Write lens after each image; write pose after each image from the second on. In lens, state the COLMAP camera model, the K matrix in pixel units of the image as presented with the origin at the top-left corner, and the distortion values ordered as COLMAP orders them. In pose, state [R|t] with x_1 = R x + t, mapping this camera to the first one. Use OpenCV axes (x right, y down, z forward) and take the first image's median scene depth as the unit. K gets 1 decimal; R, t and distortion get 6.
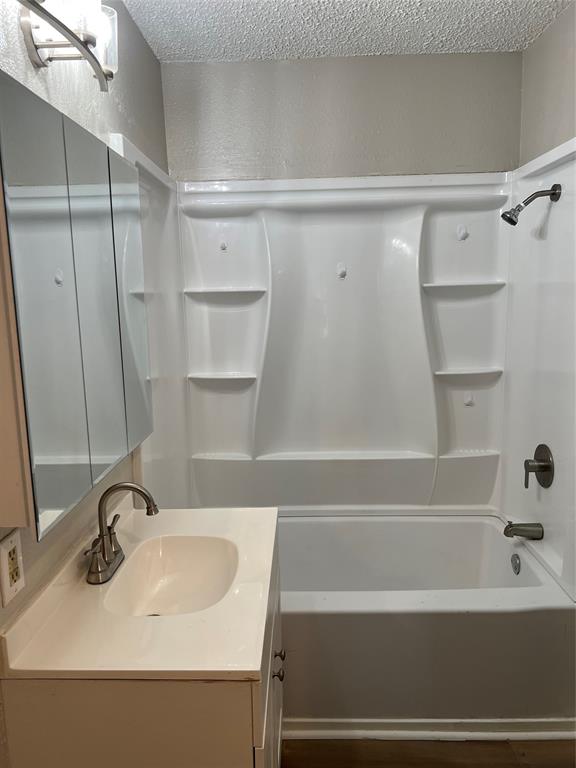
lens RADIAL K [[587.8, 0, 288.0], [0, 587.8, 384.0], [0, 0, 1]] dist [0.072584, -0.136849]
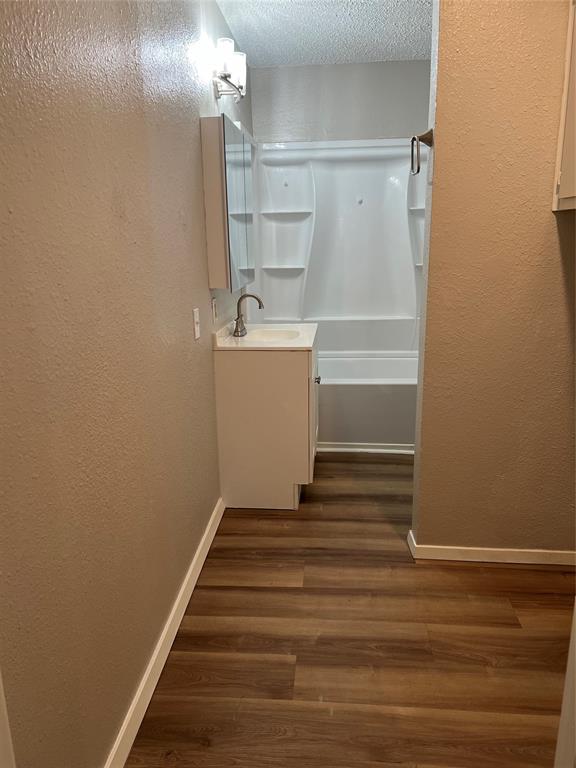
lens RADIAL K [[587.8, 0, 288.0], [0, 587.8, 384.0], [0, 0, 1]] dist [0.072584, -0.136849]
pose [[0.997514, 0.020300, -0.067474, 0.015975], [-0.014964, 0.996788, 0.078679, 0.183959], [0.068855, -0.077474, 0.994614, -0.648828]]
